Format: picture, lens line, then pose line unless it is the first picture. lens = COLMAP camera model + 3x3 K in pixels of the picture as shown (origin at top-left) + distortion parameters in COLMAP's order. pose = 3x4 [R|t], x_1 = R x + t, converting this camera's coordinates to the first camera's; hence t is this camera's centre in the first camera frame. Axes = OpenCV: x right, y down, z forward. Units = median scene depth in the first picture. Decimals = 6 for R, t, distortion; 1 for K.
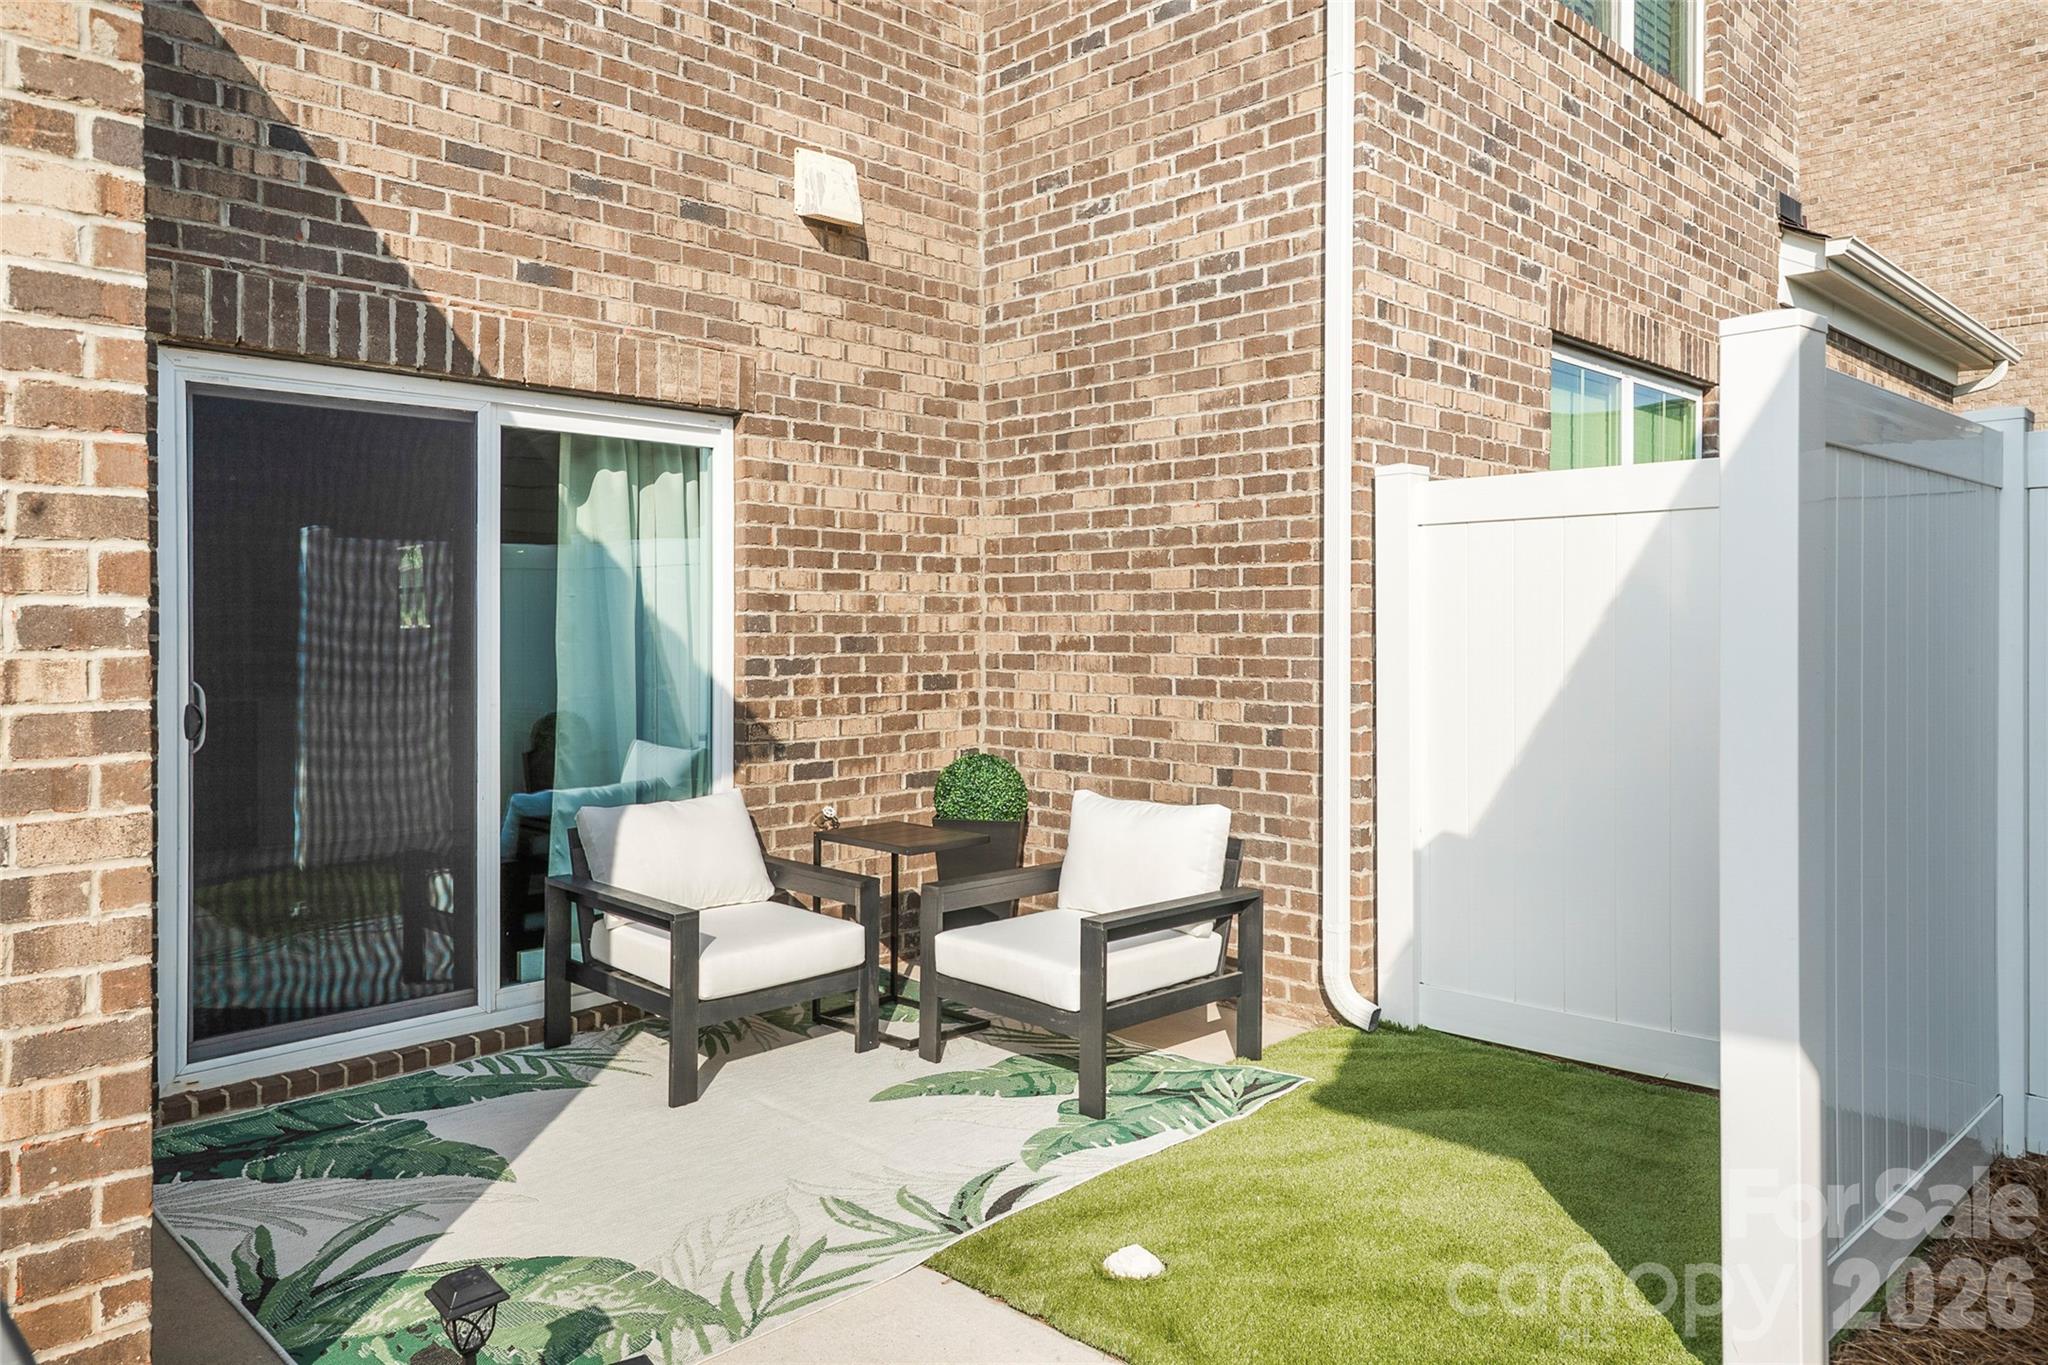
lens RADIAL K [[1401.8, 0, 1022.1], [0, 1401.8, 625.3], [0, 0, 1]] dist [0.016985, 0.001021]
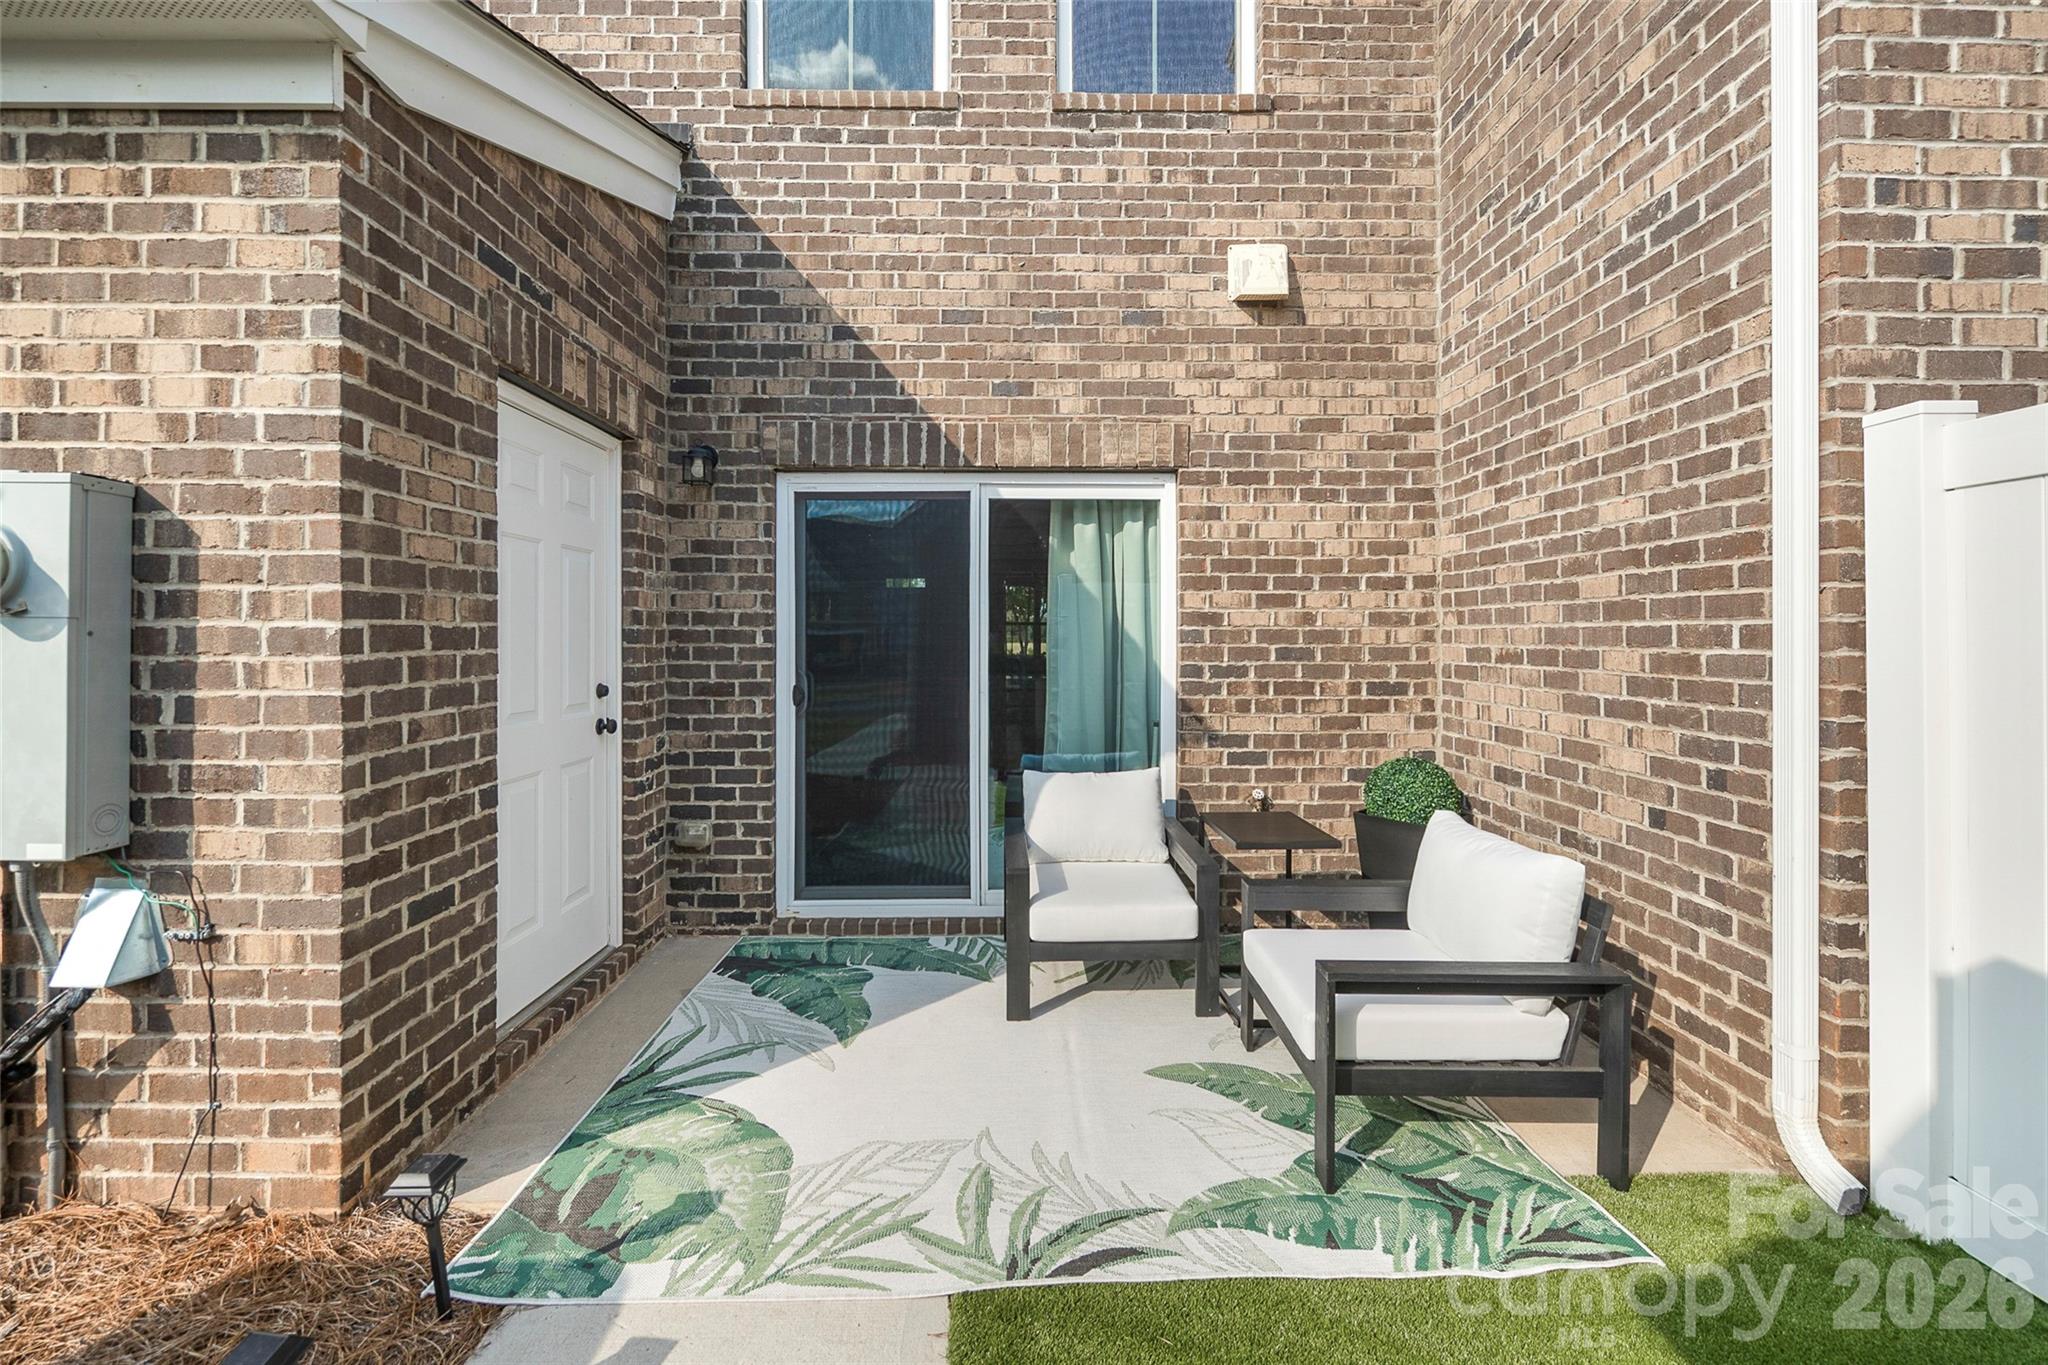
lens RADIAL K [[827.2, 0, 1021.1], [0, 827.2, 632.5], [0, 0, 1]] dist [0.015563, -0.010625]
pose [[0.715403, -0.002444, -0.698708, 0.238199], [0.000052, 0.999994, -0.003445, -0.002101], [0.698713, 0.002428, 0.715398, 0.402505]]
